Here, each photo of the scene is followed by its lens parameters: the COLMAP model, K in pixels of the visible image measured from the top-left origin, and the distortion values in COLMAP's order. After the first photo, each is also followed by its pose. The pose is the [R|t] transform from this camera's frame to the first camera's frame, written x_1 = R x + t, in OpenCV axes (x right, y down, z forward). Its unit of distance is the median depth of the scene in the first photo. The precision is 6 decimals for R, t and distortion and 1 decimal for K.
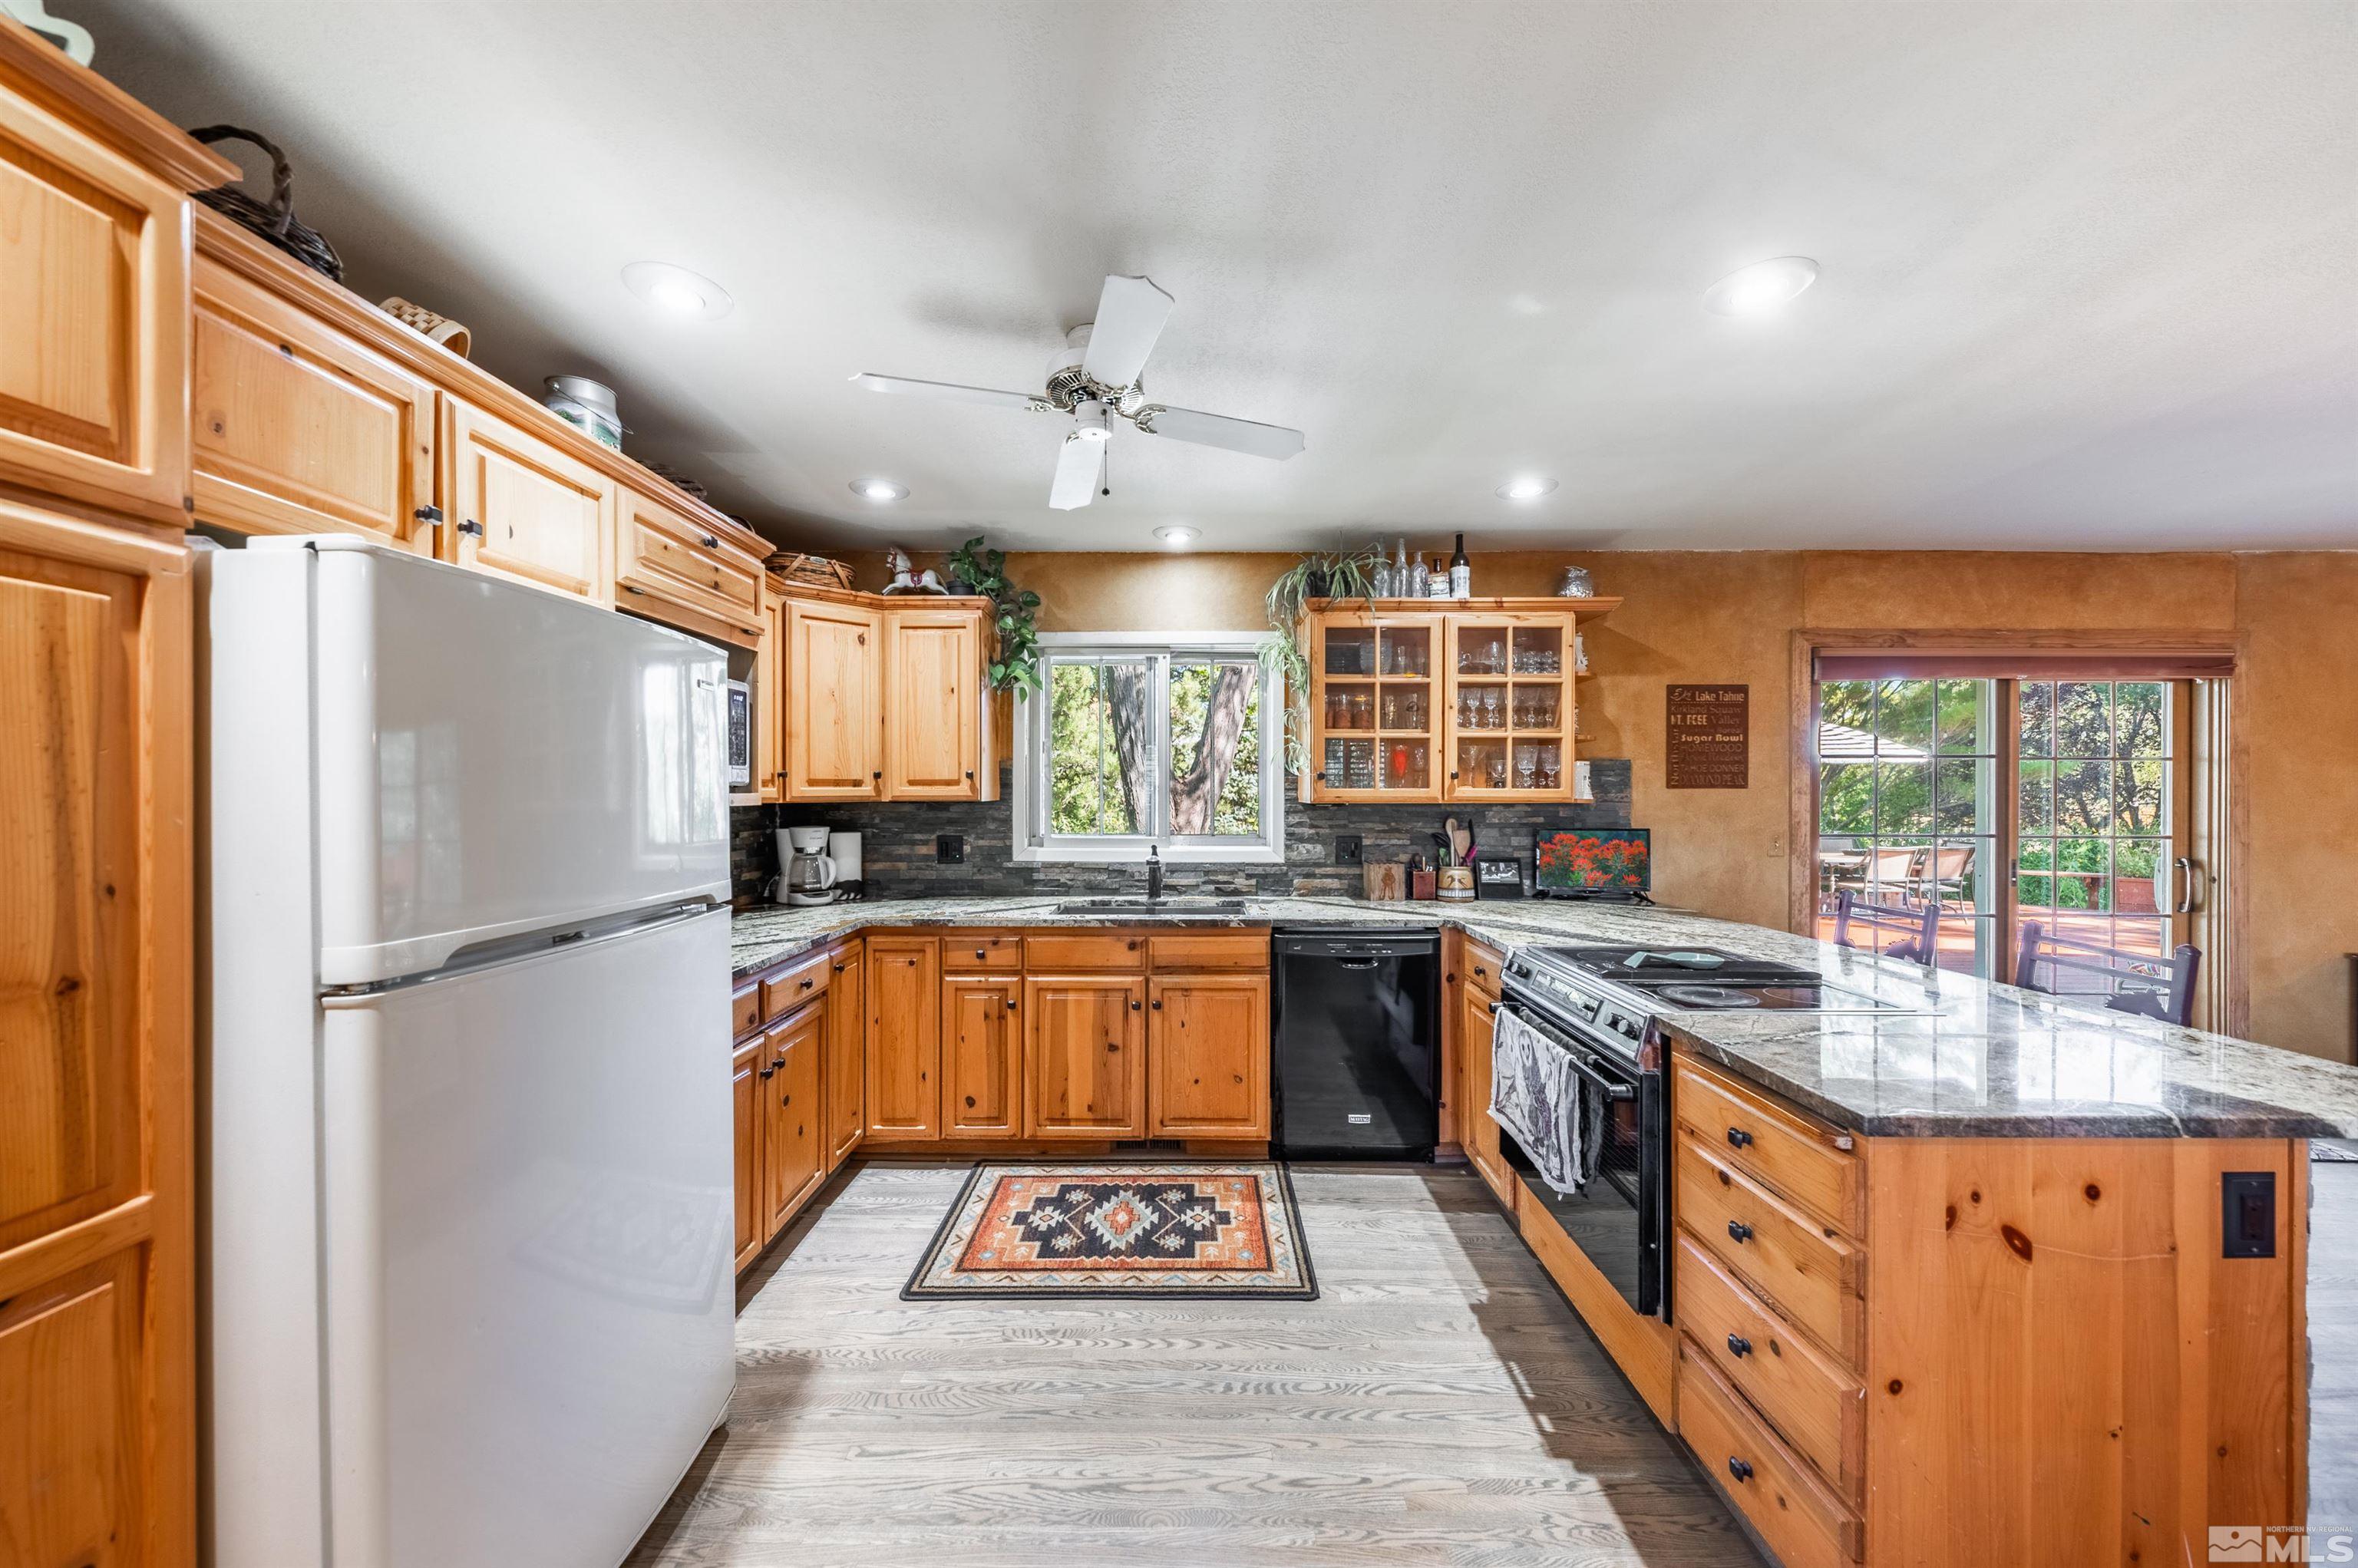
lens RADIAL K [[825.9, 0, 1169.1], [0, 825.9, 793.1], [0, 0, 1]] dist [0.002472, -0.000052]
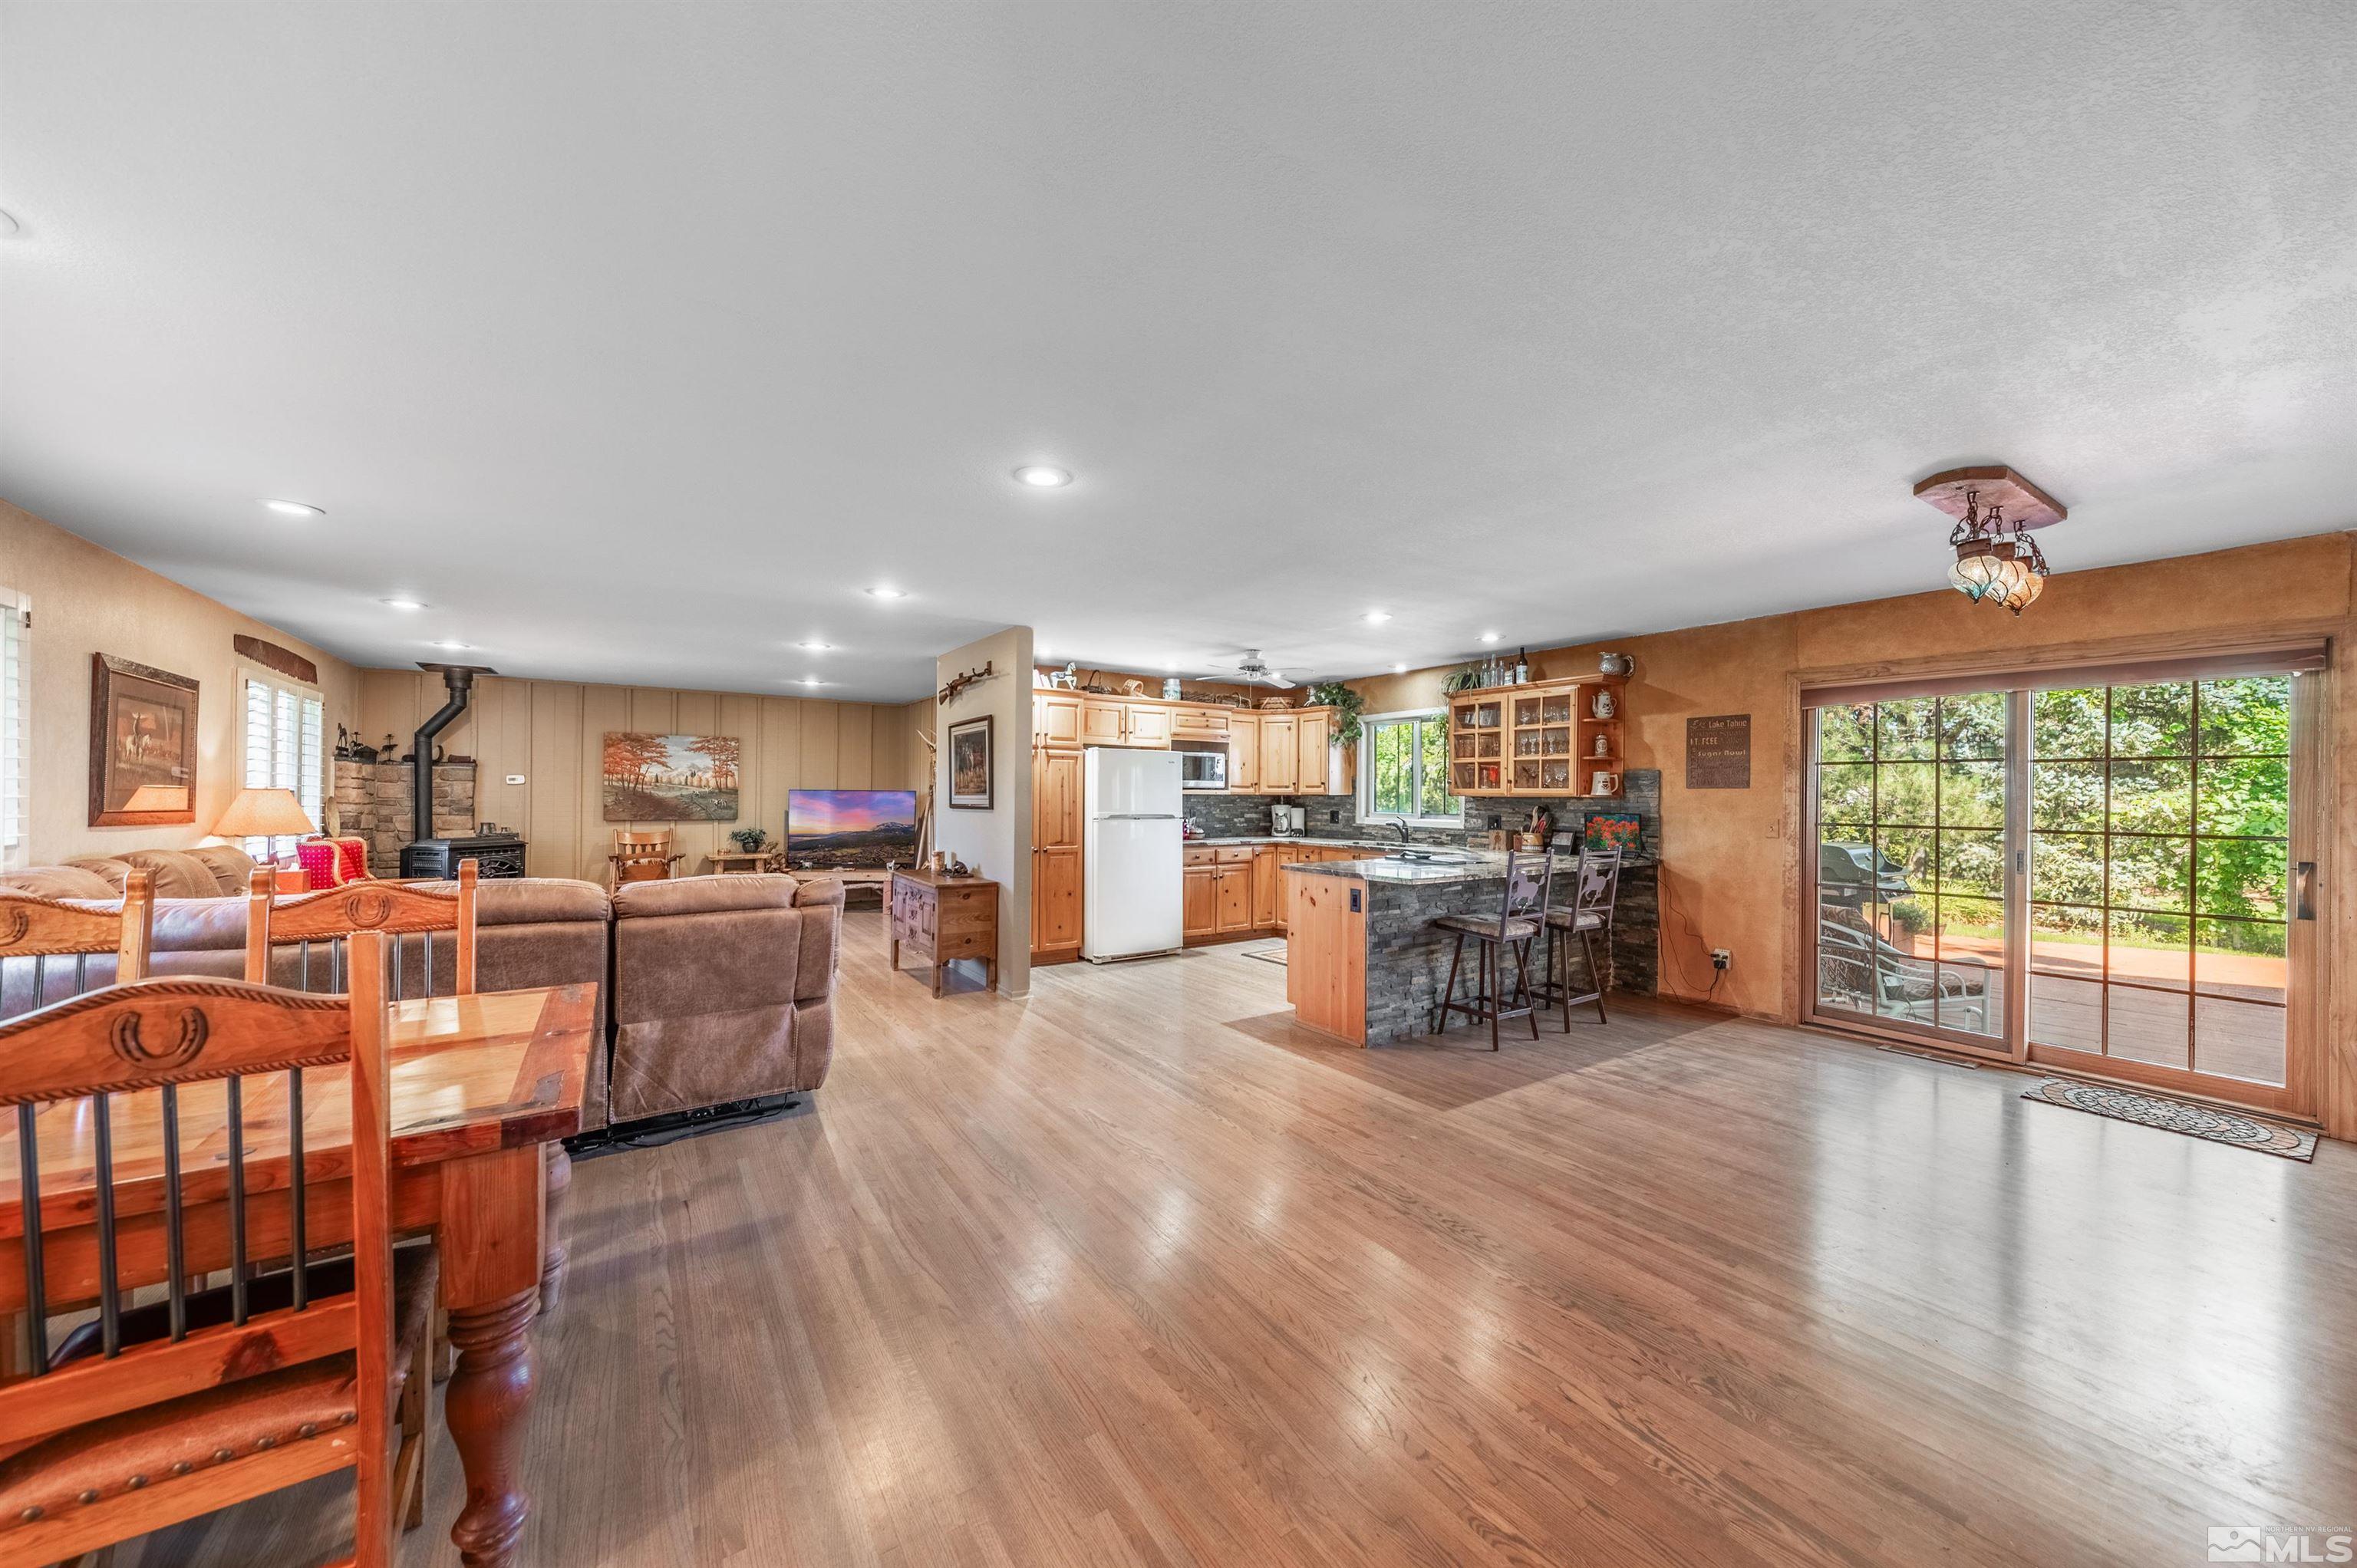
lens RADIAL K [[825.6, 0, 1184.1], [0, 825.6, 792.3], [0, 0, 1]] dist [0.002472, -0.000052]
pose [[0.572708, 0.000751, -0.819759, 1.306046], [-0.008010, 0.999957, -0.004680, 0.015419], [0.819720, 0.009246, 0.572689, -0.589516]]
